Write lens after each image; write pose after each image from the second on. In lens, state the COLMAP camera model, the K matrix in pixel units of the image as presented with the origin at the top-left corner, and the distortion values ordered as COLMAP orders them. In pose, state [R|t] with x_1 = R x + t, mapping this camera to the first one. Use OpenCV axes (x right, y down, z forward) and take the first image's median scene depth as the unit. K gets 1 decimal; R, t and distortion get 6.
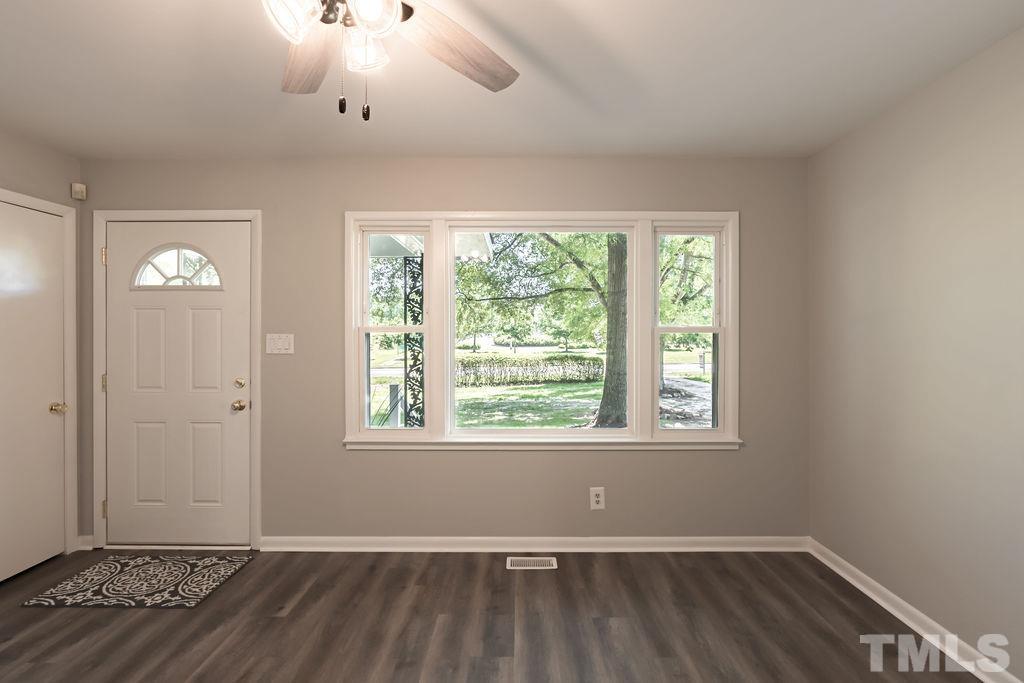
lens RADIAL K [[468.3, 0, 520.3], [0, 468.3, 341.4], [0, 0, 1]] dist [-0.008990, 0.001185]
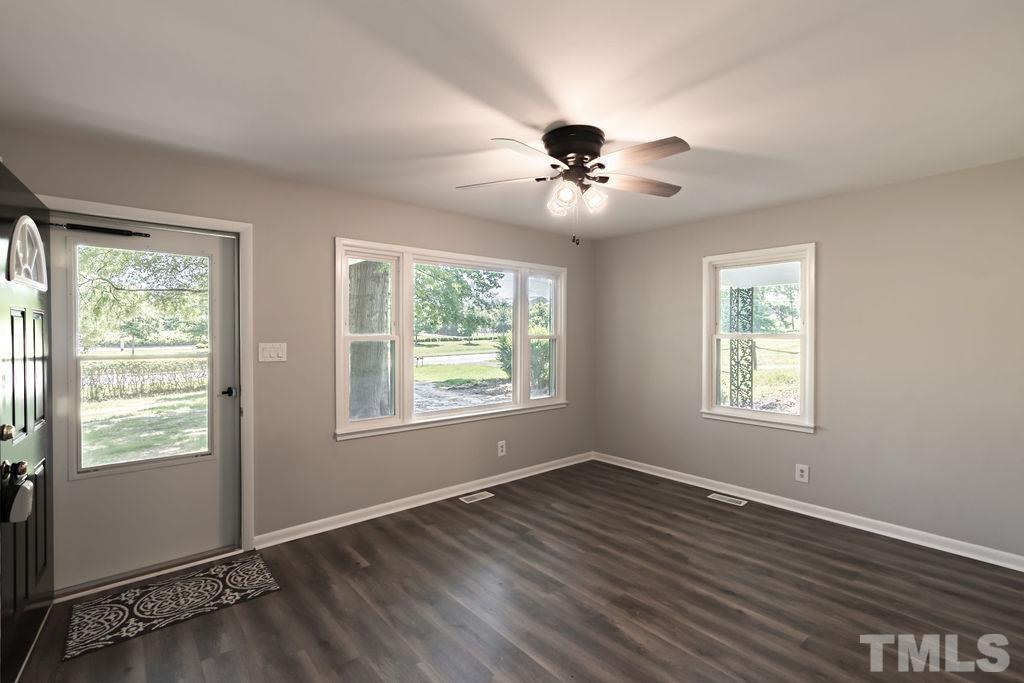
lens RADIAL K [[468.3, 0, 519.8], [0, 468.3, 347.1], [0, 0, 1]] dist [-0.008990, 0.001185]
pose [[0.749995, -0.020363, 0.661130, -0.809570], [0.007801, 0.999729, 0.021943, -0.026307], [-0.661397, -0.011299, 0.749951, -0.178019]]
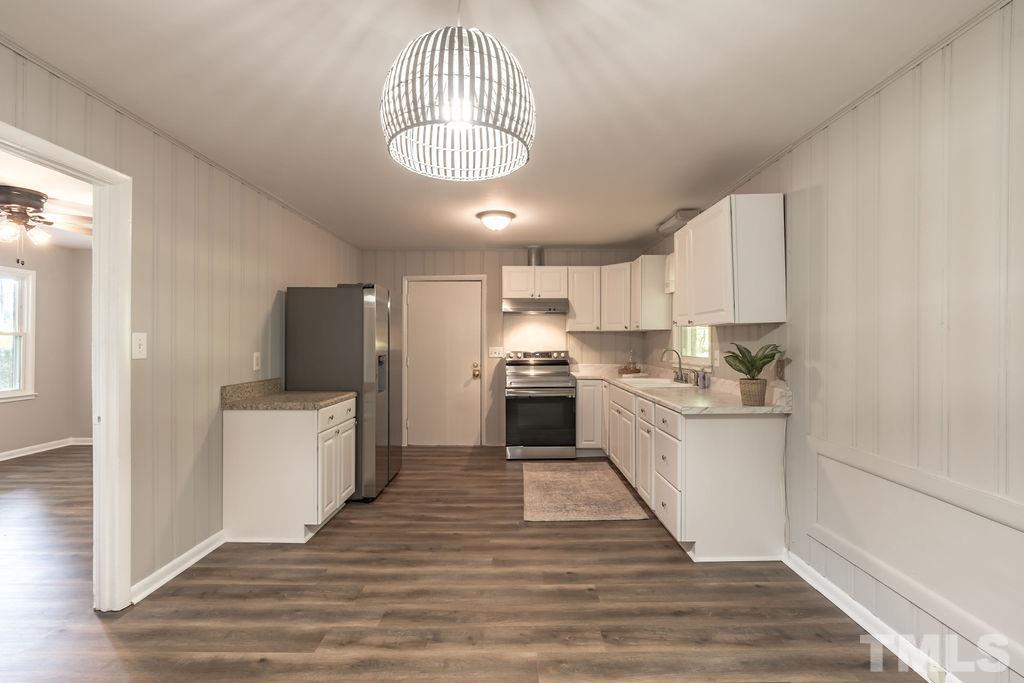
lens RADIAL K [[468.3, 0, 513.1], [0, 468.3, 339.6], [0, 0, 1]] dist [-0.008990, 0.001185]
pose [[0.007573, 0.001763, 0.999970, -1.402415], [0.005747, 0.999982, -0.001806, 0.014055], [-0.999955, 0.005760, 0.007562, -0.942453]]
